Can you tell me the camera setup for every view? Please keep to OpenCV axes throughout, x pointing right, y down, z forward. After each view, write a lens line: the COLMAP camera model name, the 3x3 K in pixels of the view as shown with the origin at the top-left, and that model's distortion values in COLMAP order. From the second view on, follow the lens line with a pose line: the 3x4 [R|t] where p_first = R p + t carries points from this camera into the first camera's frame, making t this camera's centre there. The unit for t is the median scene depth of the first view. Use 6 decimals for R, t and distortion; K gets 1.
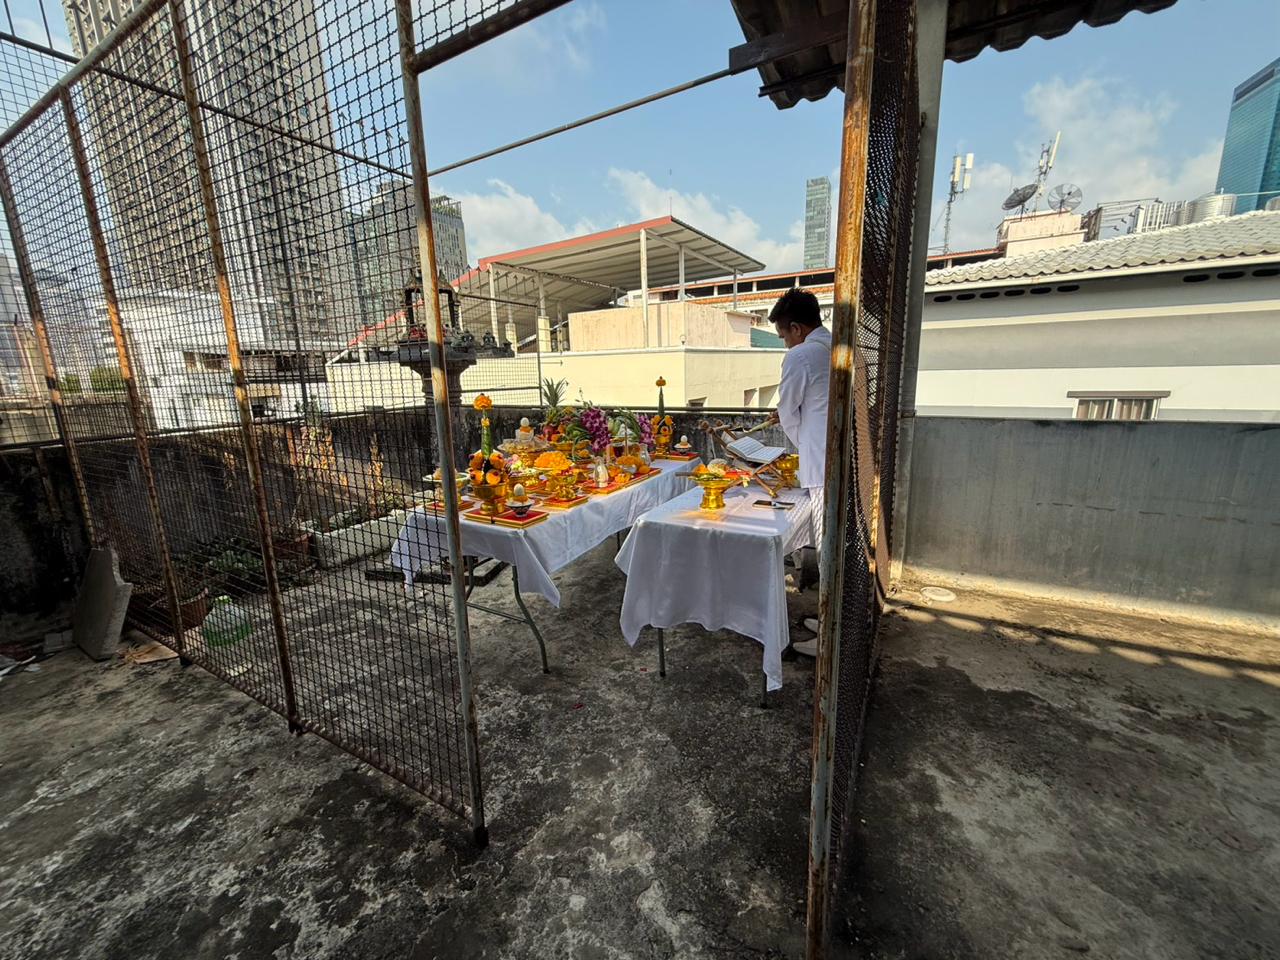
lens RADIAL K [[508.6, 0, 637.8], [0, 508.6, 484.4], [0, 0, 1]] dist [-0.003463, 0.000012]
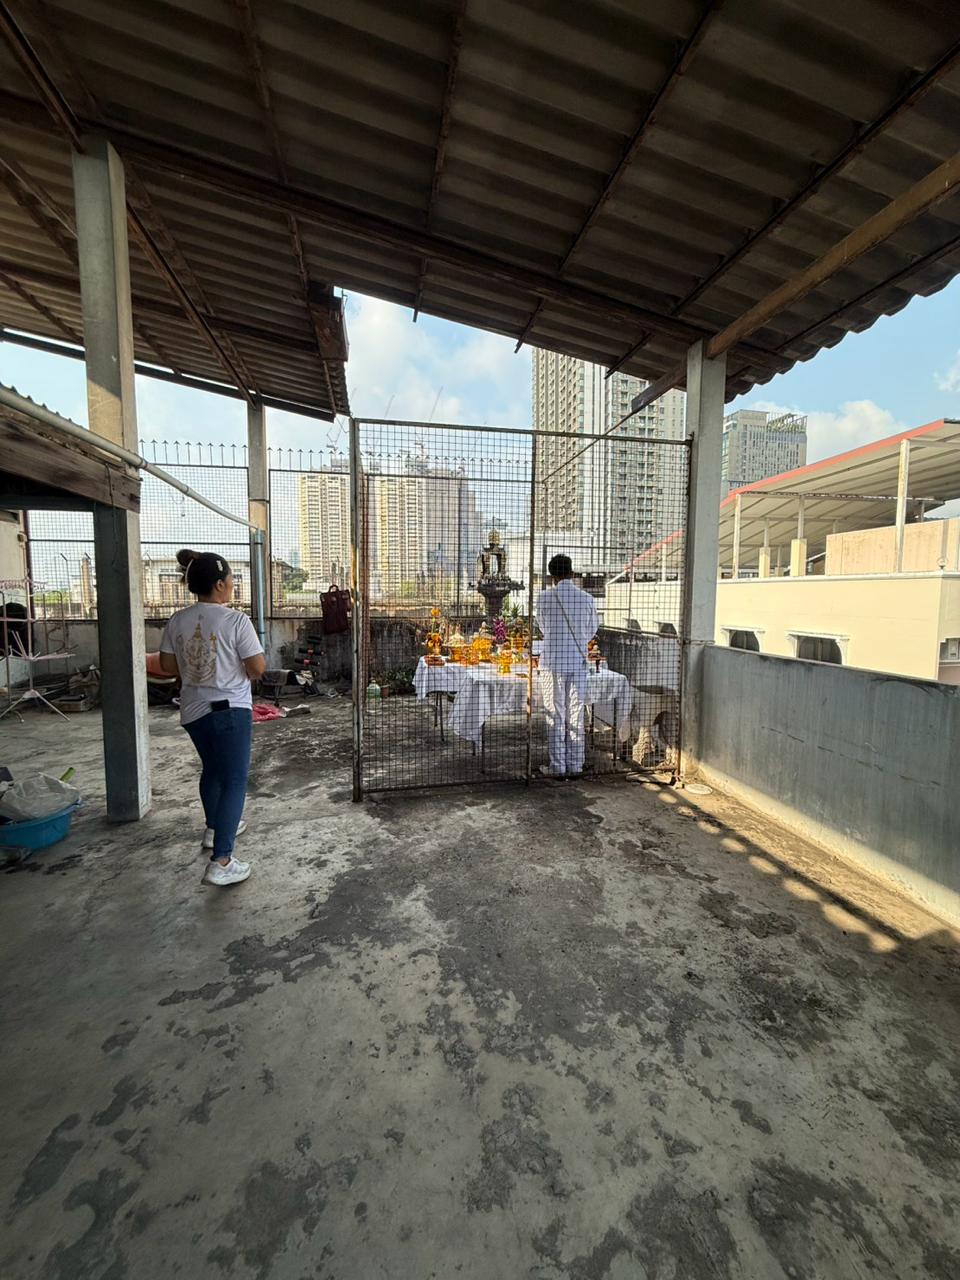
lens RADIAL K [[508.6, 0, 481.9], [0, 508.6, 635.3], [0, 0, 1]] dist [-0.003463, 0.000012]
pose [[0.654264, 0.091390, -0.750724, 1.277100], [-0.186627, 0.981482, -0.043165, 0.001628], [0.732877, 0.168347, 0.659204, -0.292180]]
